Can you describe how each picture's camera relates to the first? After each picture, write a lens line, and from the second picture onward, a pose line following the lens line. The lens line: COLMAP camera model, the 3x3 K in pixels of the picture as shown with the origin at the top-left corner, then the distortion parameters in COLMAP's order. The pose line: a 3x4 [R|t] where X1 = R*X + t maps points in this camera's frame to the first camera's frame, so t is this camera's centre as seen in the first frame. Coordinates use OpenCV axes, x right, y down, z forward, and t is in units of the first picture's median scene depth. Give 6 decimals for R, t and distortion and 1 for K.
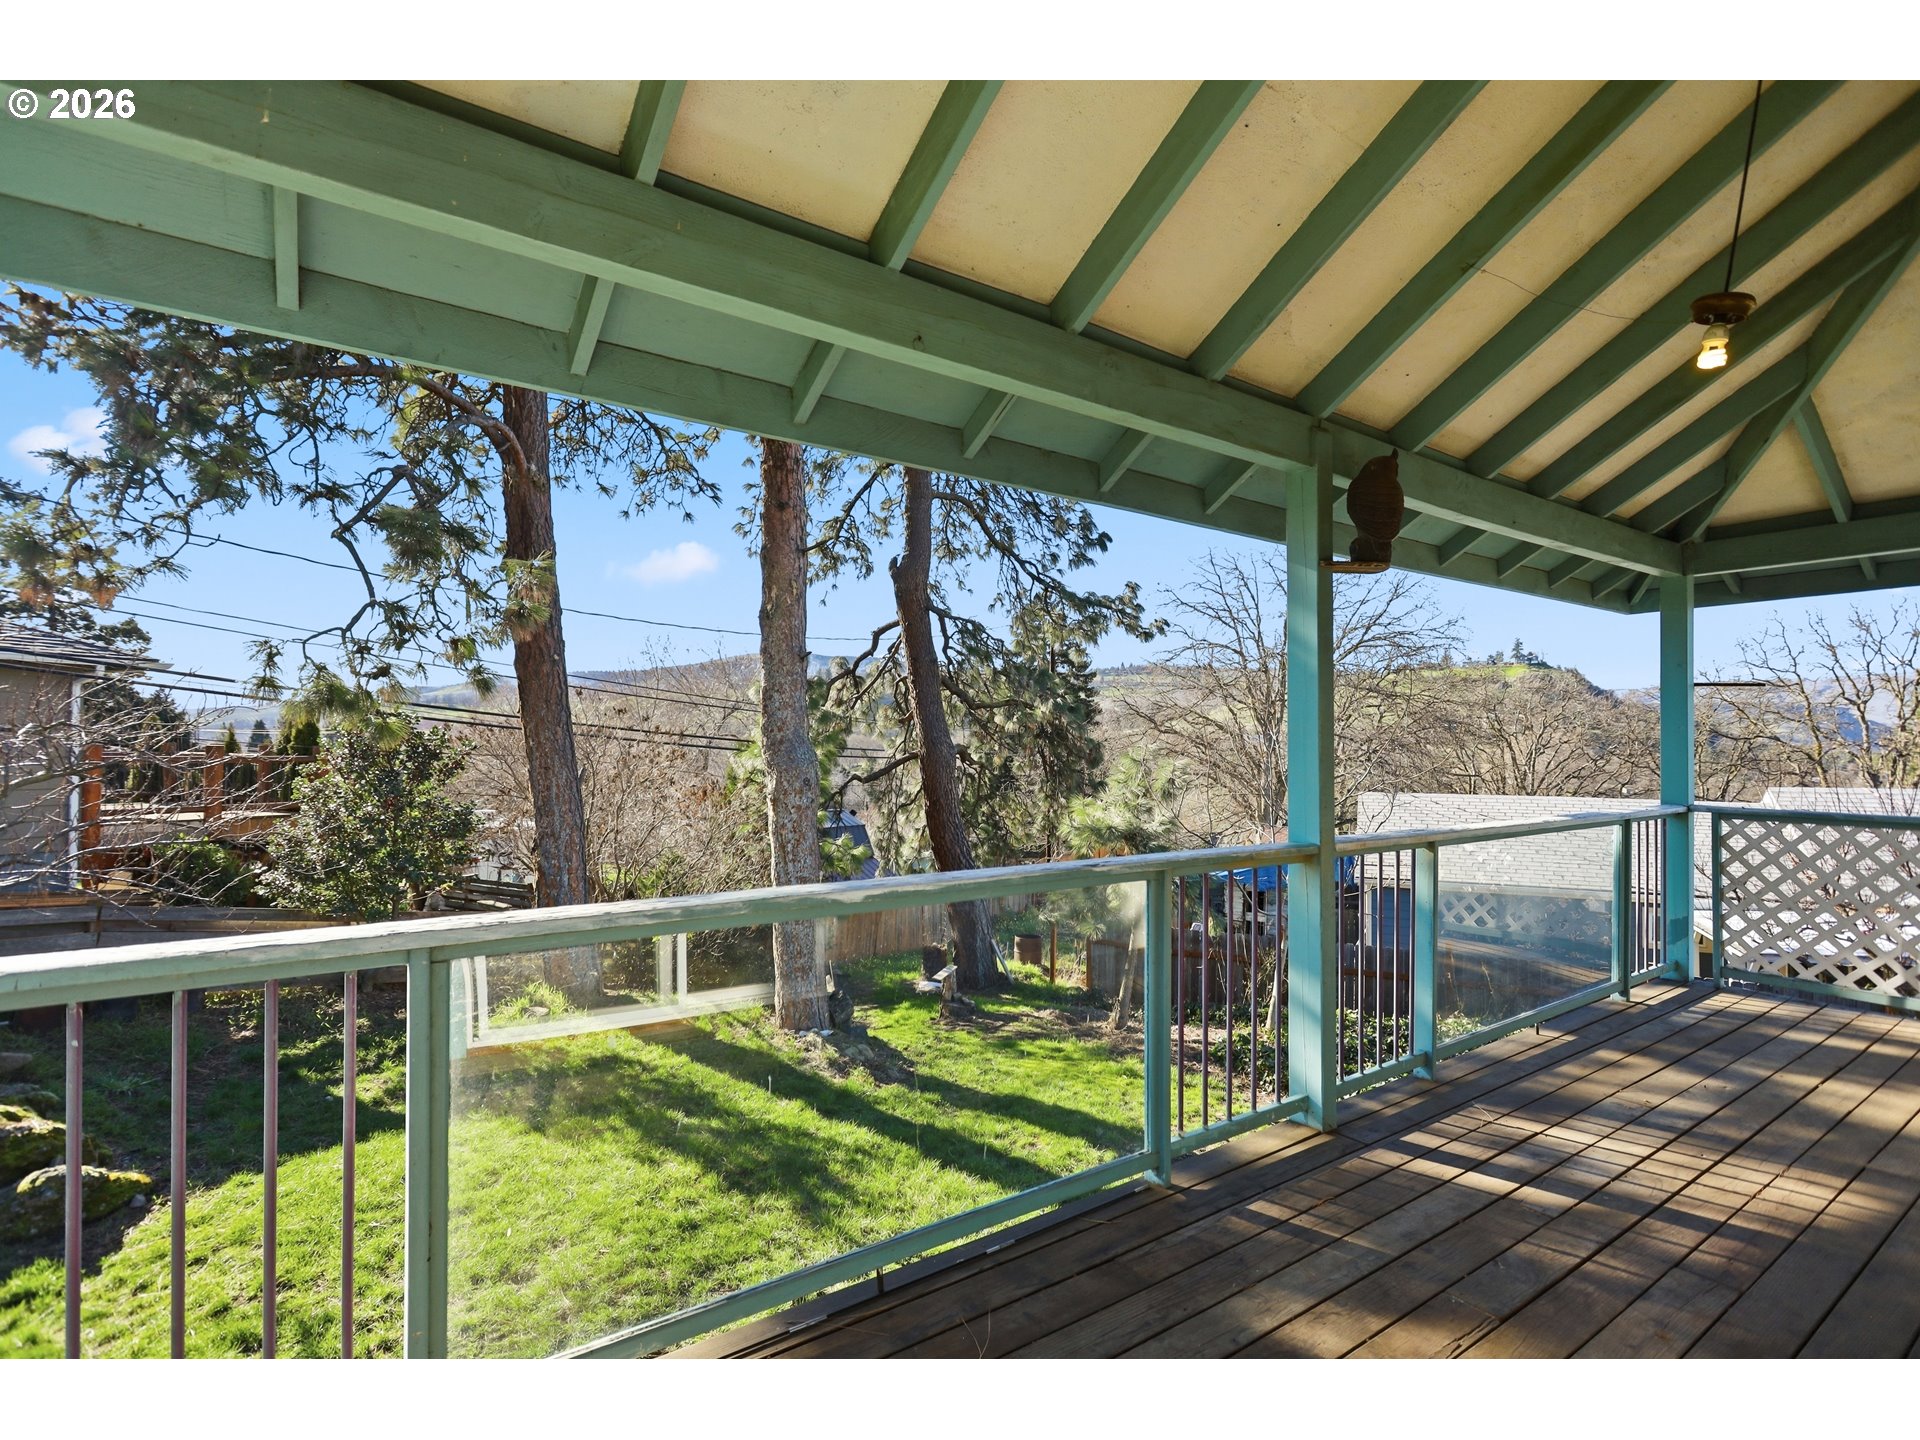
lens RADIAL K [[911.7, 0, 966.2], [0, 911.7, 719.3], [0, 0, 1]] dist [-0.002231, -0.000022]
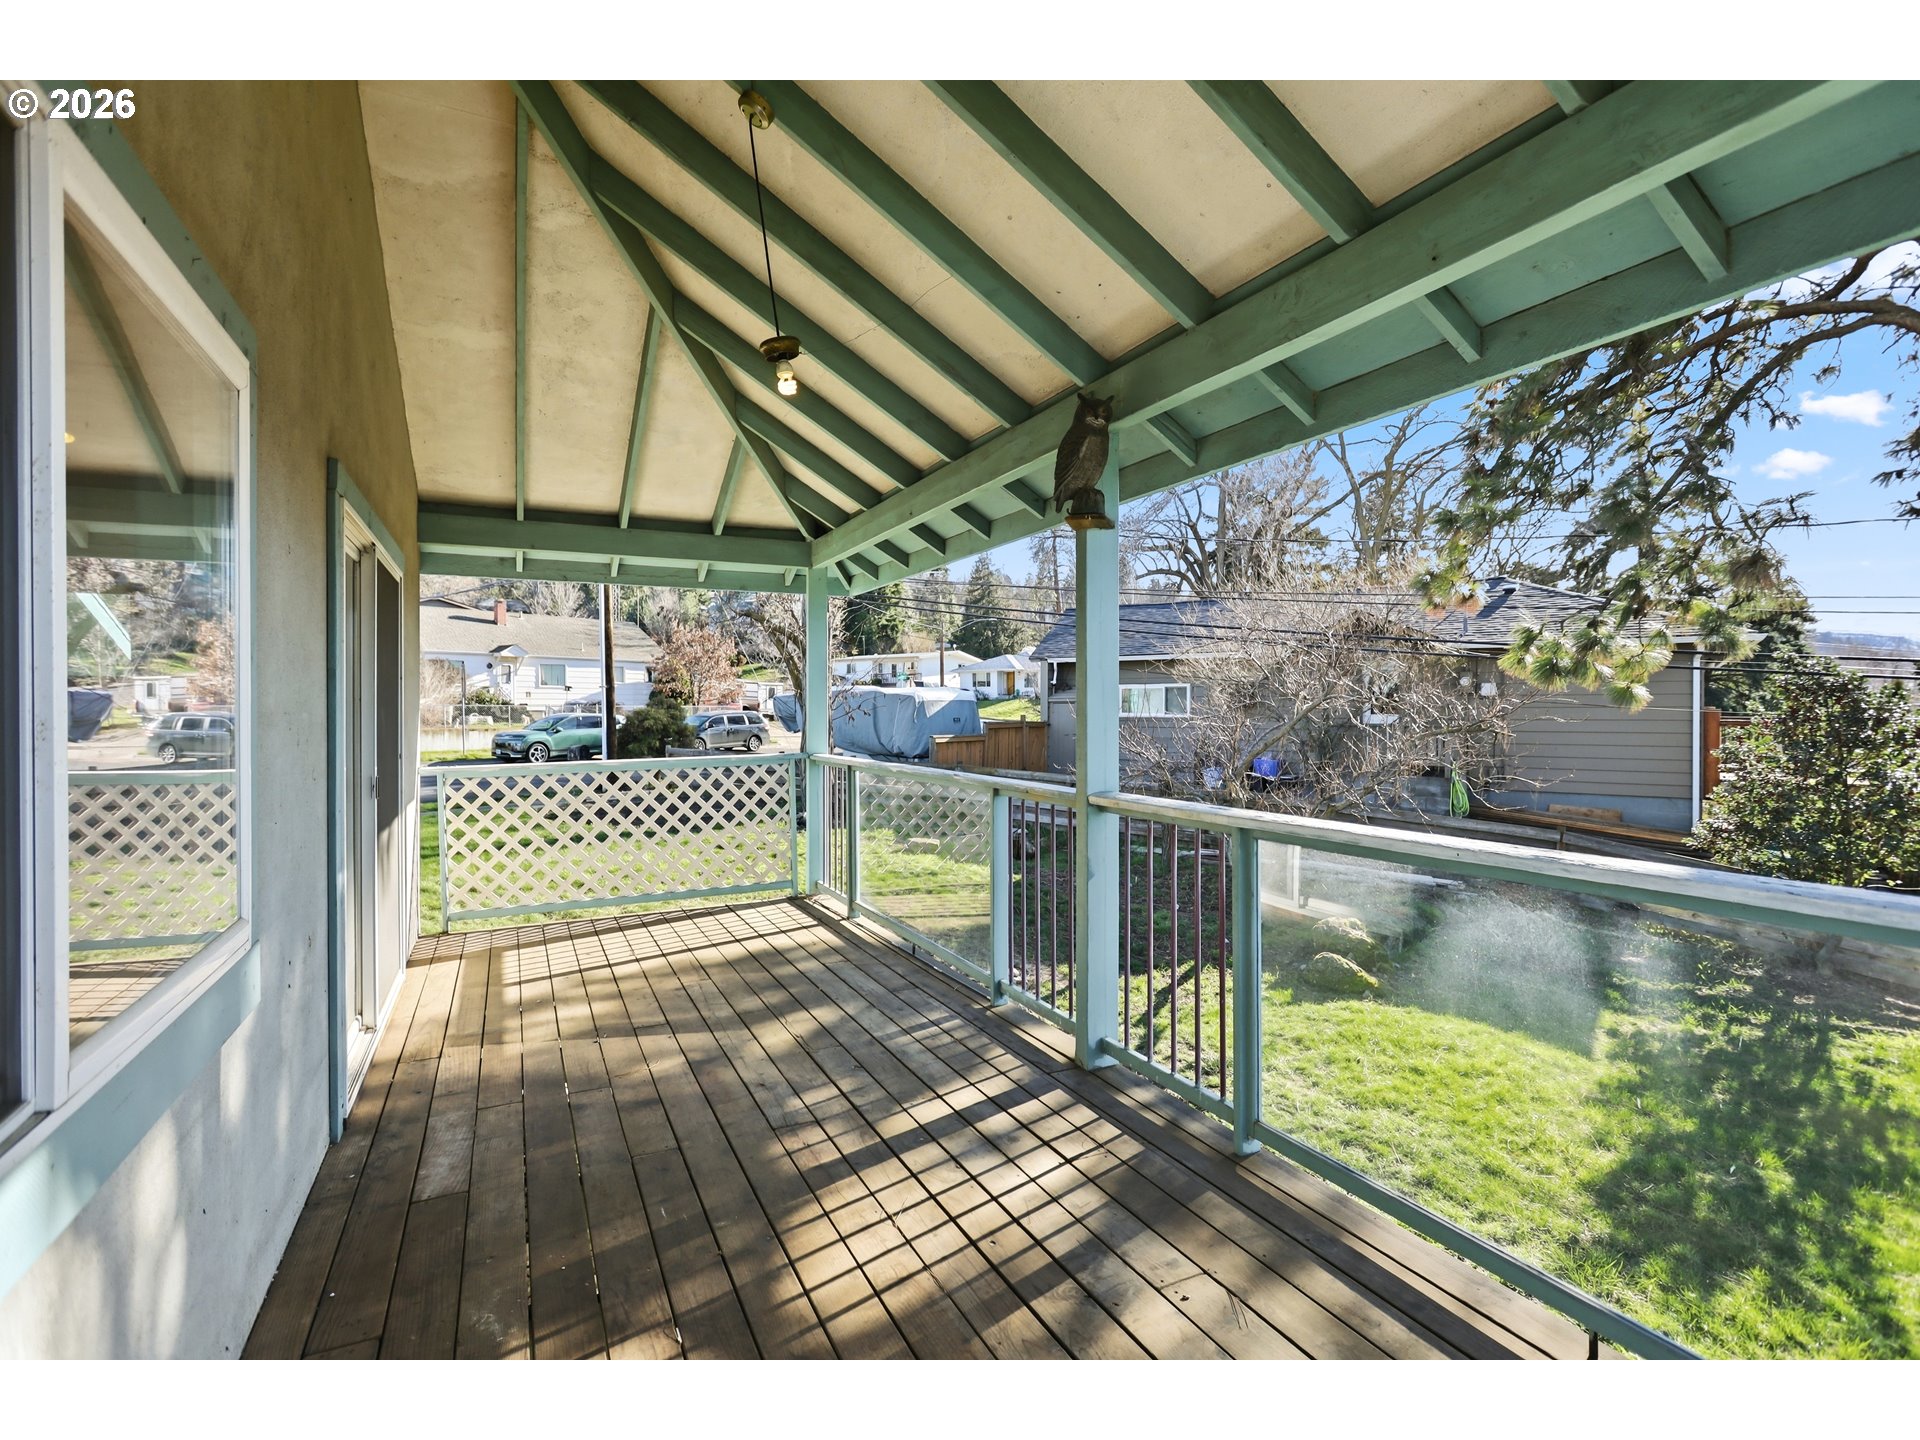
lens RADIAL K [[911.7, 0, 966.2], [0, 911.7, 719.3], [0, 0, 1]] dist [-0.002231, -0.000022]
pose [[-0.139930, 0.006732, -0.990138, 0.647087], [0.024276, 0.999700, 0.003366, 0.022833], [0.989864, -0.023565, -0.140052, 0.461178]]
